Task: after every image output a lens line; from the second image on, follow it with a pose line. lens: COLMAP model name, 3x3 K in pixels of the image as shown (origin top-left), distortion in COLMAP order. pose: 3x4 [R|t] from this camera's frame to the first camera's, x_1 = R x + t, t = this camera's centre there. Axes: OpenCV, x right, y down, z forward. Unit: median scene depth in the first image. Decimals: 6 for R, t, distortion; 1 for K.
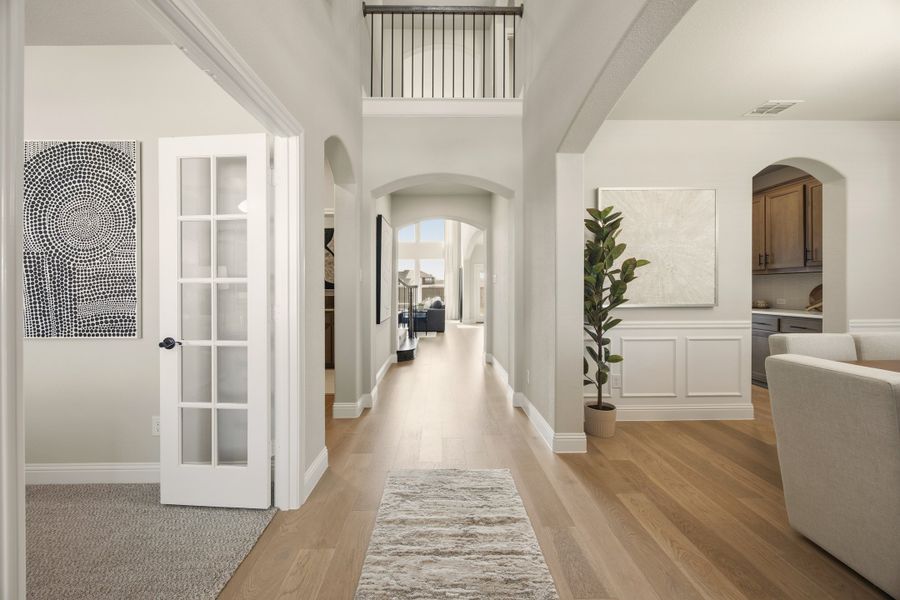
lens RADIAL K [[346.4, 0, 445.2], [0, 346.4, 291.3], [0, 0, 1]] dist [-0.000610, -0.000776]
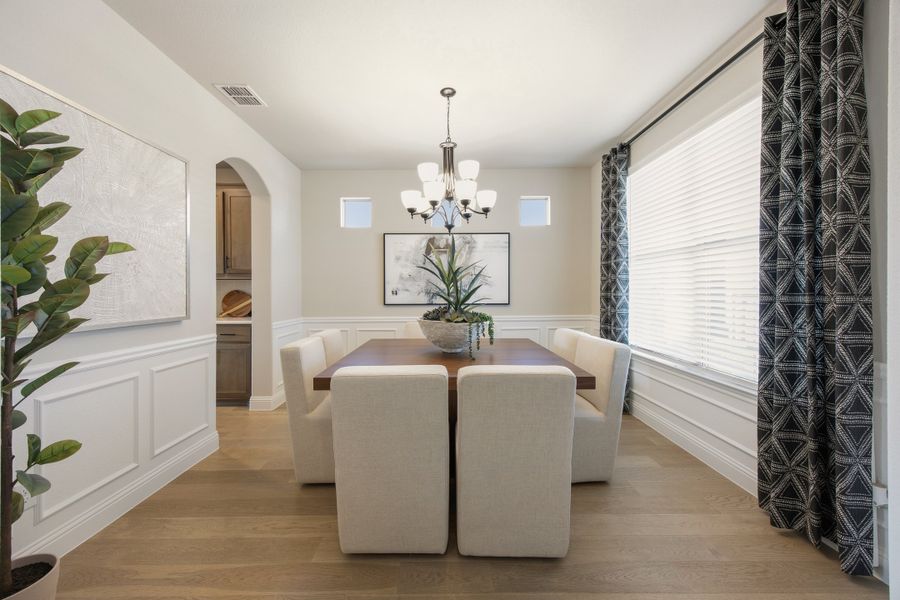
lens RADIAL K [[346.4, 0, 445.4], [0, 346.4, 295.9], [0, 0, 1]] dist [-0.000610, -0.000776]
pose [[-0.000842, -0.003812, 0.999992, 0.032838], [0.006535, 0.999971, 0.003817, -0.007294], [-0.999978, 0.006538, -0.000817, 0.443235]]
